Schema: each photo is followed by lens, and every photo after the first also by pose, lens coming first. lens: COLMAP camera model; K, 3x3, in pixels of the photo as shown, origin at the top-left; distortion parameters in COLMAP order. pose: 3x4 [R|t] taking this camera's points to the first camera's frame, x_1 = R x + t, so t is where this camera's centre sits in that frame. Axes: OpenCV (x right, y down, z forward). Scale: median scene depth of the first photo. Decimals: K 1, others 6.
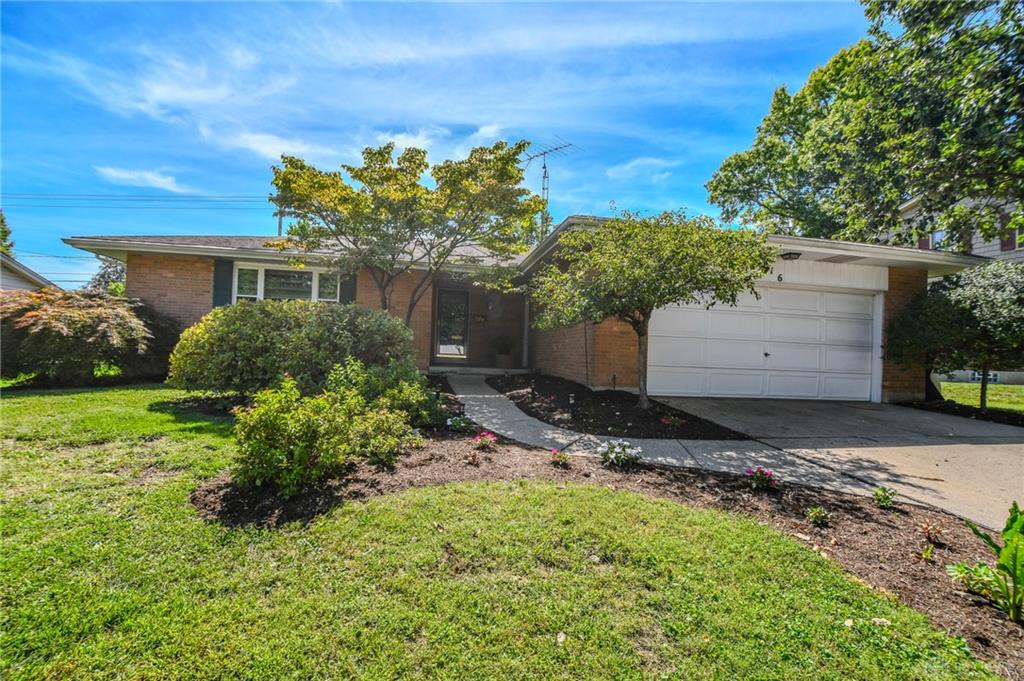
lens RADIAL K [[444.0, 0, 512.0], [0, 444.0, 340.5], [0, 0, 1]] dist [0.011907, -0.014646]
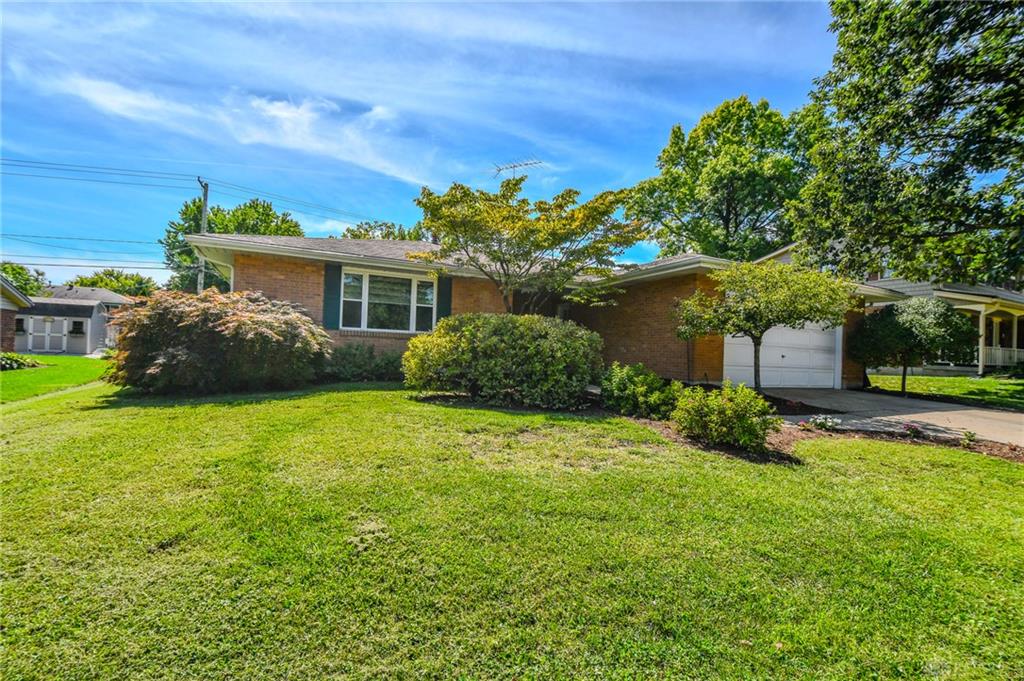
lens RADIAL K [[457.2, 0, 510.2], [0, 457.2, 349.0], [0, 0, 1]] dist [0.018629, -0.016874]
pose [[0.961735, 0.002502, 0.273969, -0.628458], [-0.009872, 0.999625, 0.025525, -0.020206], [-0.273803, -0.027253, 0.961400, -0.152787]]
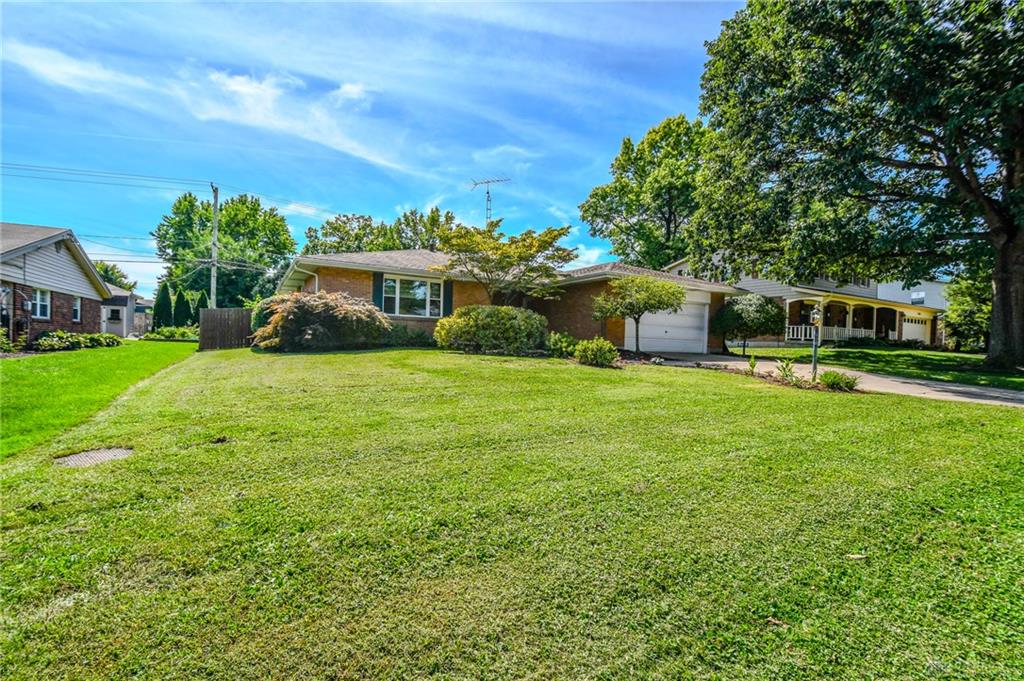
lens RADIAL K [[442.7, 0, 510.5], [0, 442.7, 345.6], [0, 0, 1]] dist [0.003803, -0.011646]
pose [[0.940096, -0.010606, 0.340744, -0.859514], [-0.006414, 0.998789, 0.048784, -0.002814], [-0.340849, -0.048048, 0.938890, -0.756431]]
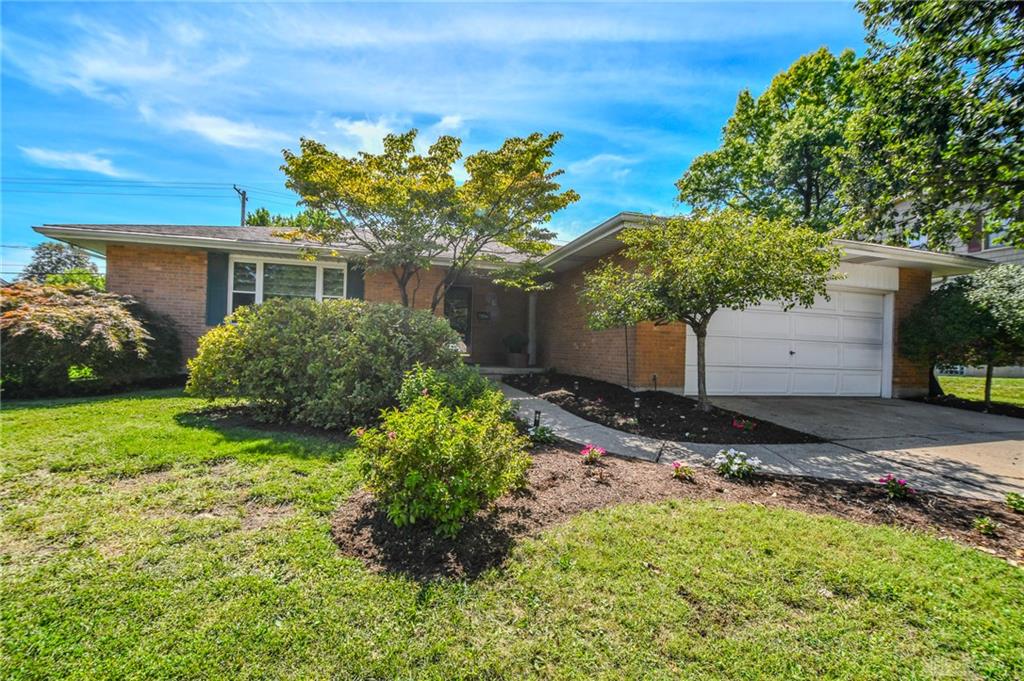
lens RADIAL K [[442.7, 0, 510.5], [0, 442.7, 345.6], [0, 0, 1]] dist [0.003803, -0.011646]
pose [[0.995901, -0.006125, 0.090238, -0.156268], [0.003866, 0.999675, 0.025187, -0.013095], [-0.090363, -0.024735, 0.995602, 0.048122]]
